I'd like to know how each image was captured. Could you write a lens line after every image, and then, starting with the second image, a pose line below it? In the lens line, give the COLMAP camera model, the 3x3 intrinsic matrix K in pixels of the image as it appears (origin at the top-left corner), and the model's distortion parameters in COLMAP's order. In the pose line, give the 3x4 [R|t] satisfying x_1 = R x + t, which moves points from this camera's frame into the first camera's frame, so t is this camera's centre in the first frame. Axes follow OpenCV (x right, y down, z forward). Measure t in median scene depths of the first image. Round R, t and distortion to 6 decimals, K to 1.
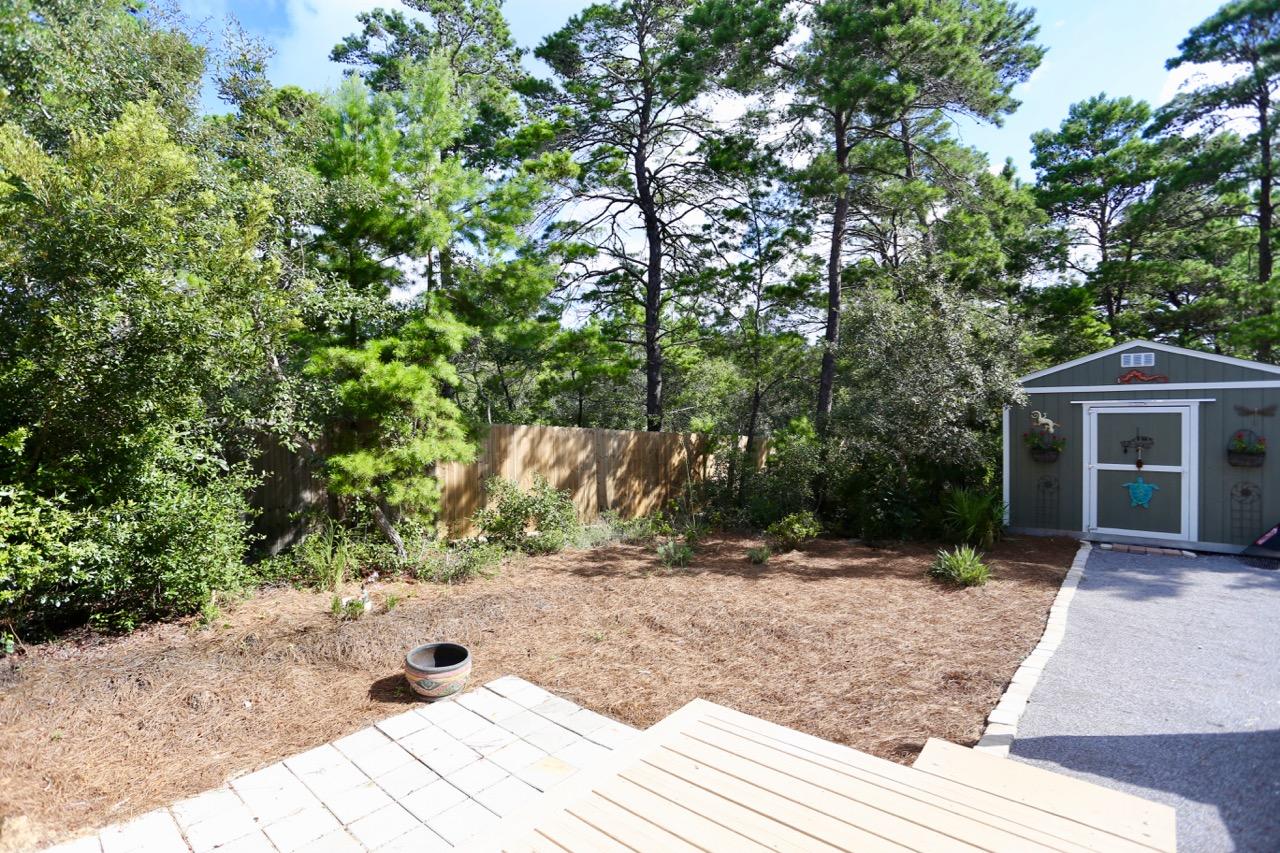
lens RADIAL K [[617.3, 0, 640.0], [0, 617.3, 428.6], [0, 0, 1]] dist [-0.033396, 0.005187]
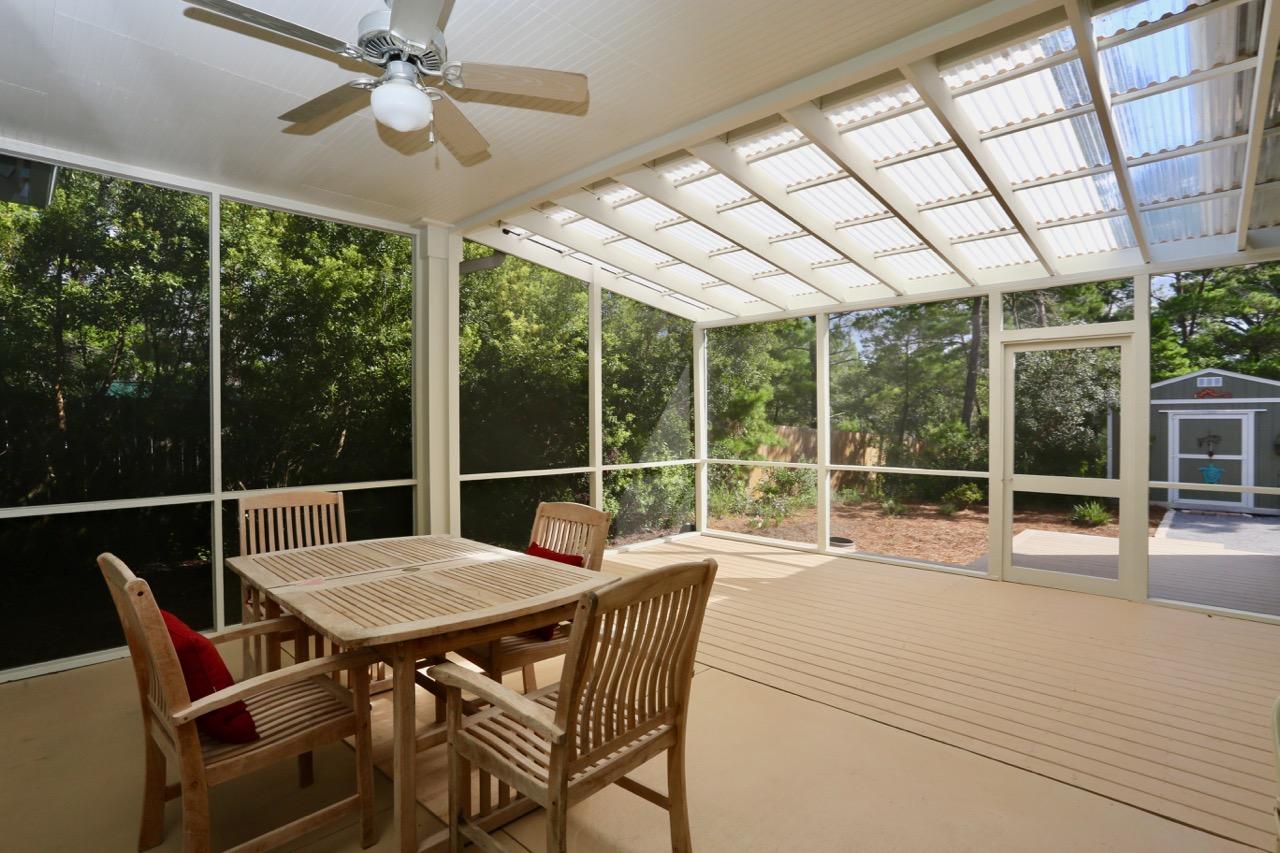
lens RADIAL K [[617.3, 0, 631.8], [0, 617.3, 427.0], [0, 0, 1]] dist [-0.033396, 0.005187]
pose [[0.996930, 0.007633, -0.077924, -0.465850], [-0.008331, 0.999928, -0.008636, 0.019046], [0.077853, 0.009259, 0.996922, -0.568927]]
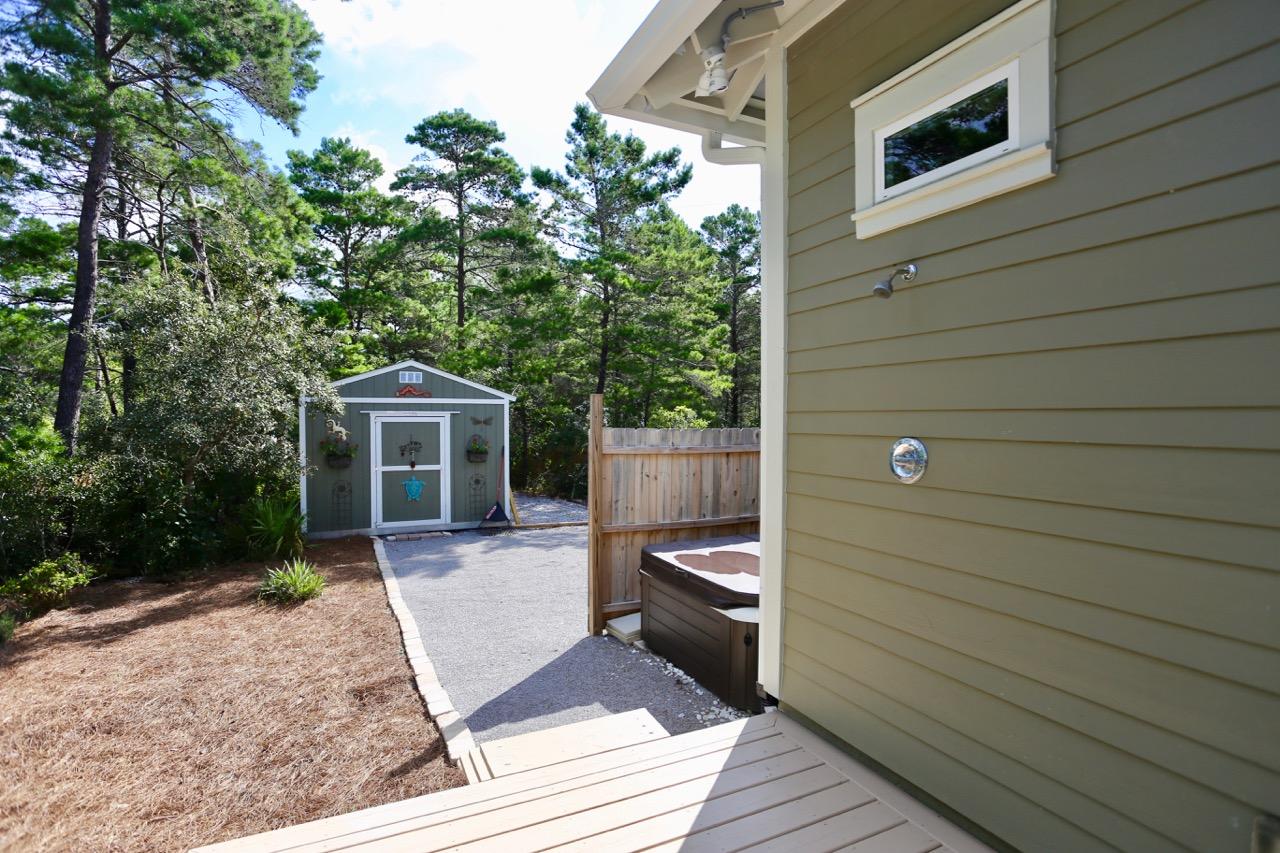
lens RADIAL K [[621.5, 0, 629.0], [0, 621.5, 422.9], [0, 0, 1]] dist [-0.041639, 0.010419]
pose [[0.425412, 0.006270, 0.904978, -0.105942], [0.011635, 0.999855, -0.012397, -0.004267], [-0.904925, 0.015803, 0.425278, 0.097582]]
